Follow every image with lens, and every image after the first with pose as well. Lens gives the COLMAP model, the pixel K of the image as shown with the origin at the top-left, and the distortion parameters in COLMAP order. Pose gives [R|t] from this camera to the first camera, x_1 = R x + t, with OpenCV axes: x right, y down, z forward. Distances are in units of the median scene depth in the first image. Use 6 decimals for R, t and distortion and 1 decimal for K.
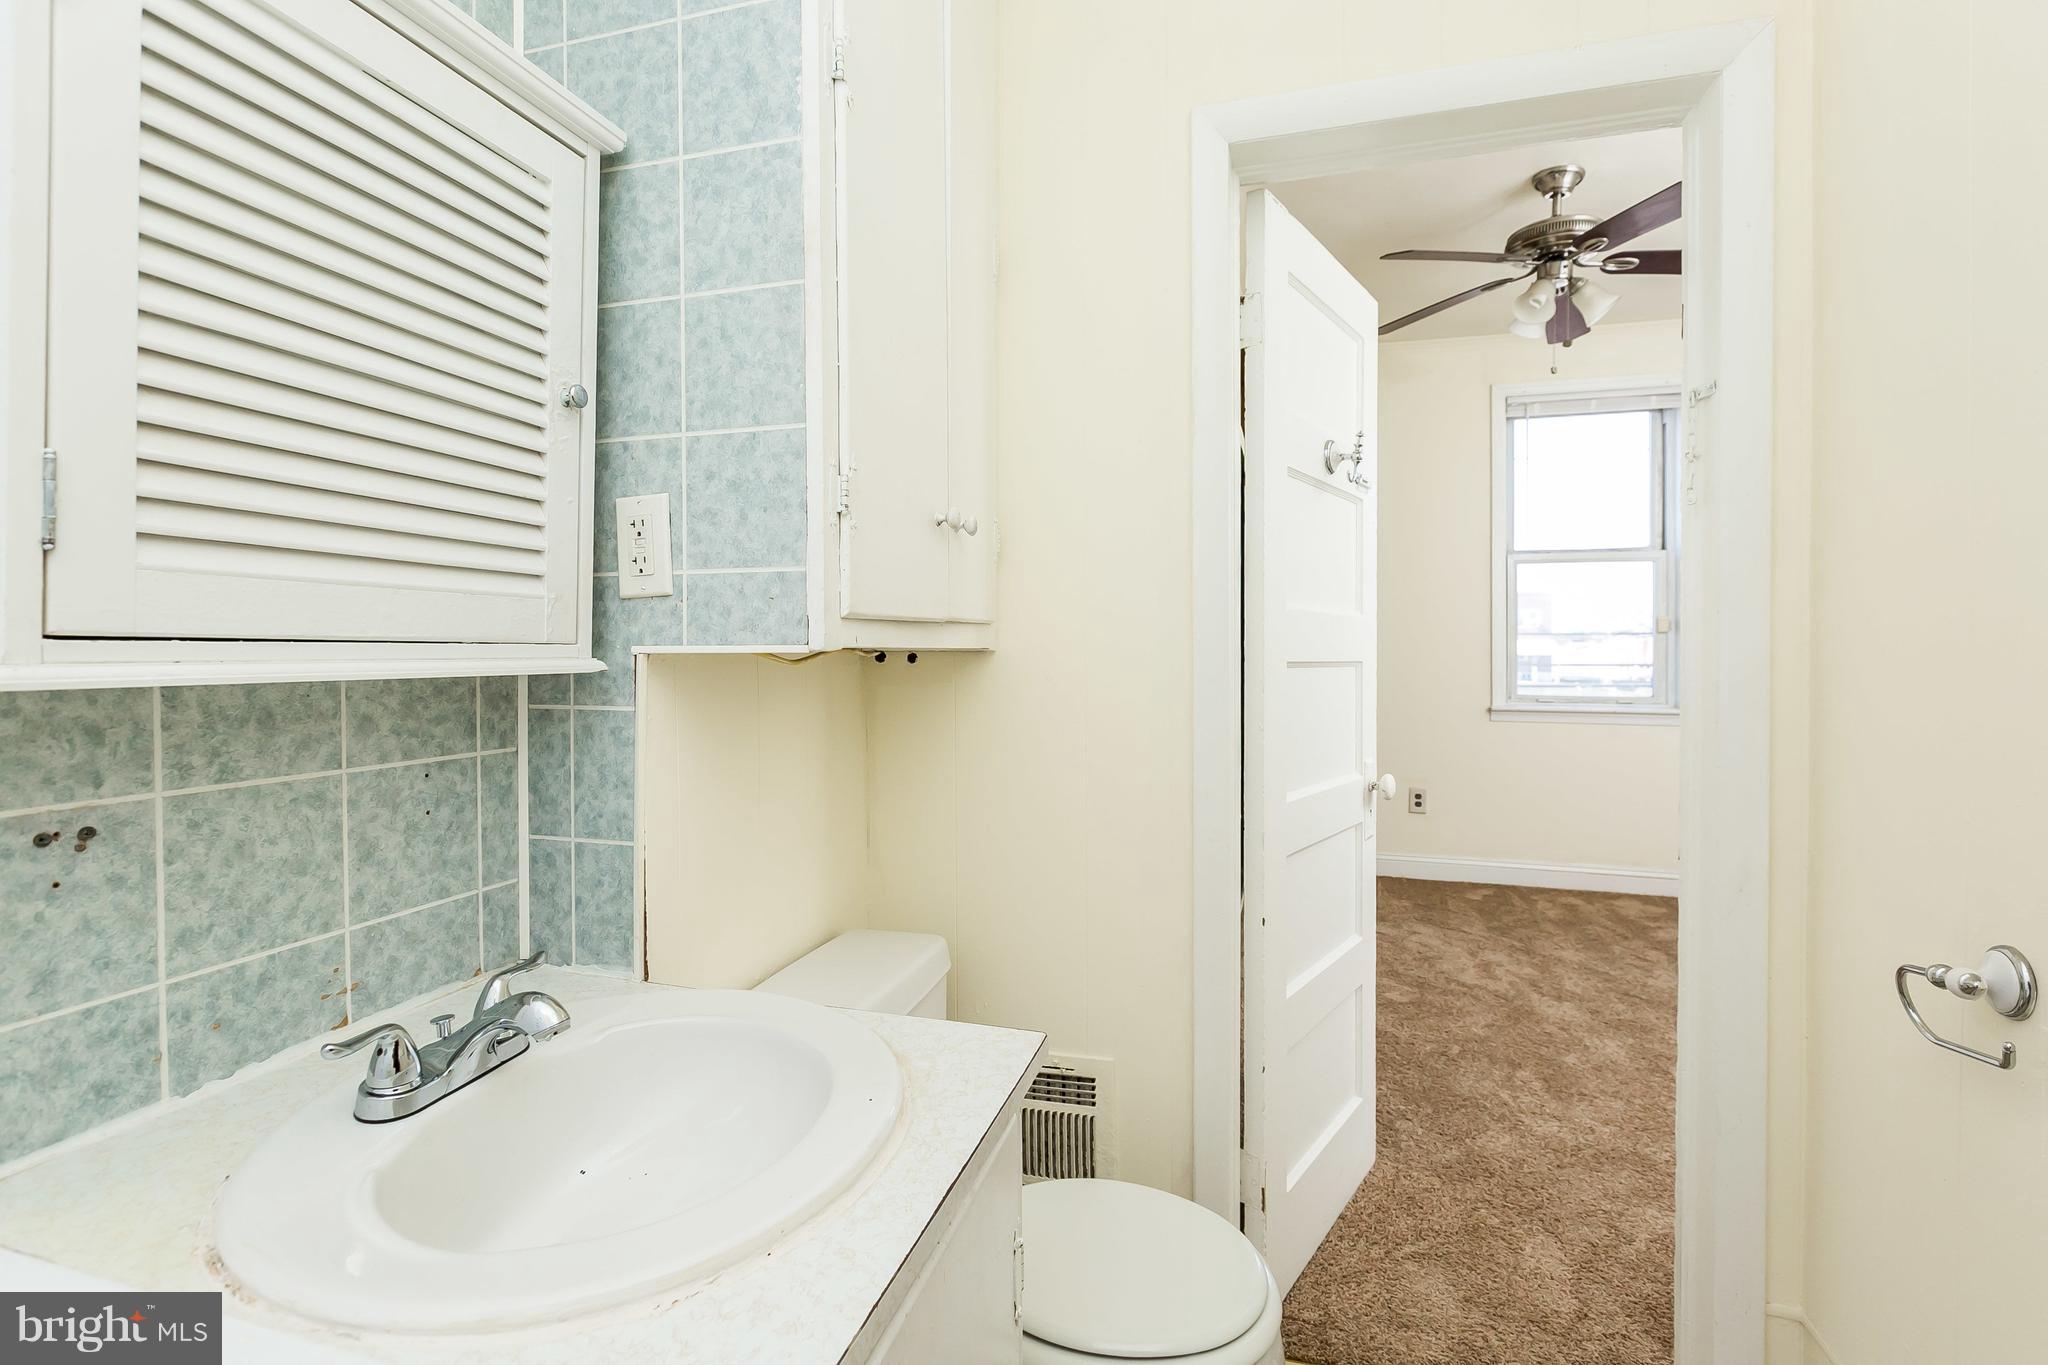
lens RADIAL K [[929.9, 0, 999.5], [0, 929.9, 660.4], [0, 0, 1]] dist [0.002484, -0.000036]
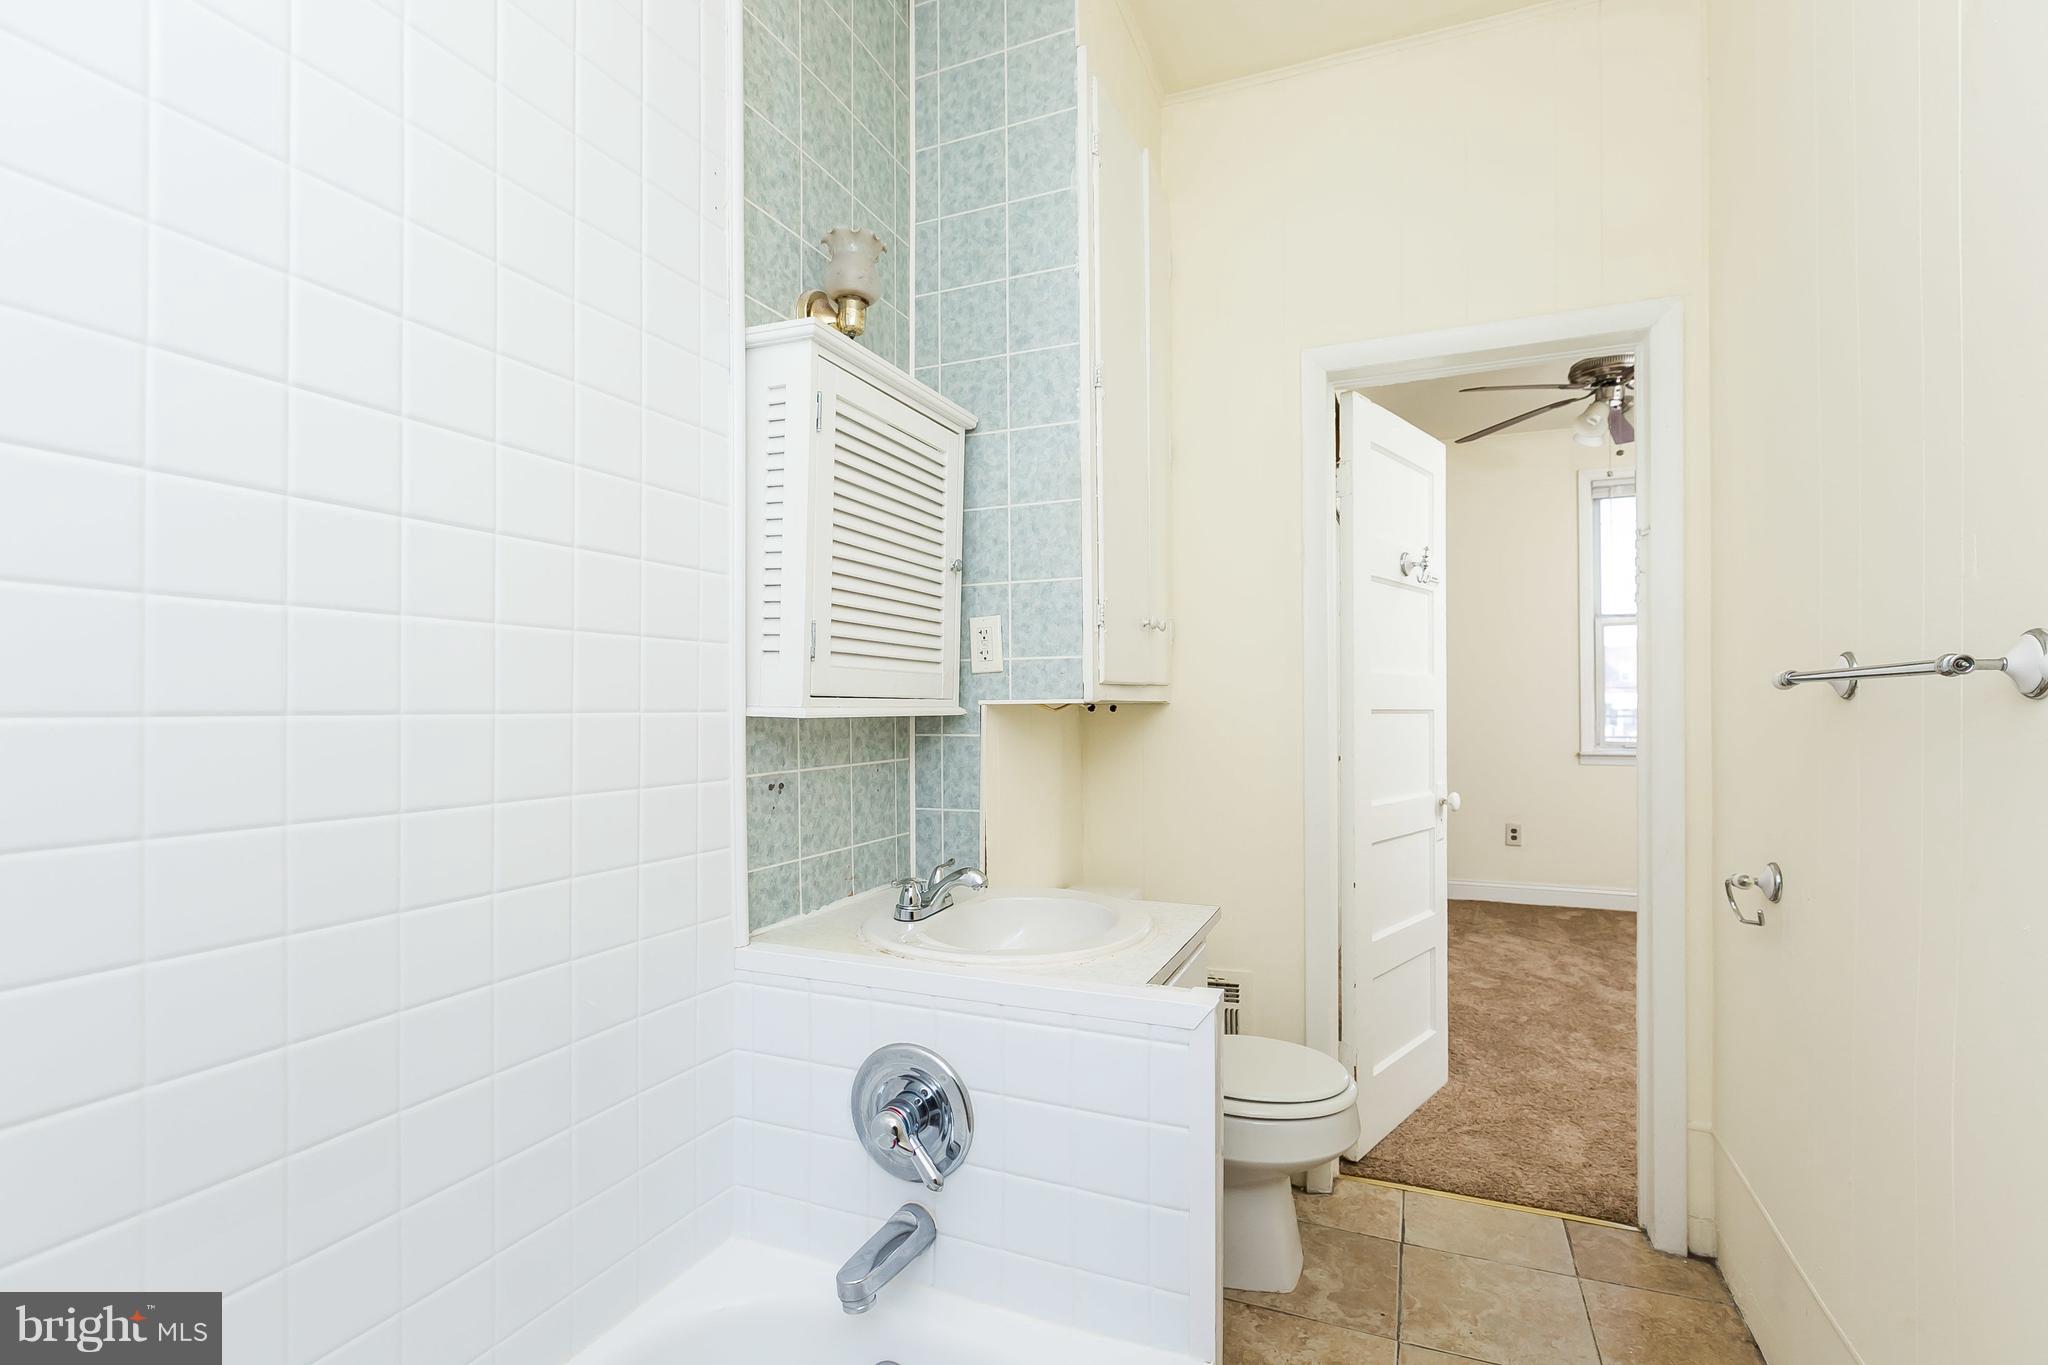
lens RADIAL K [[929.9, 0, 1003.3], [0, 929.9, 720.2], [0, 0, 1]] dist [0.002484, -0.000036]
pose [[0.992963, -0.004542, -0.118339, -0.151601], [0.004747, 0.999988, 0.001457, 0.023022], [0.118331, -0.002009, 0.992972, -0.858821]]
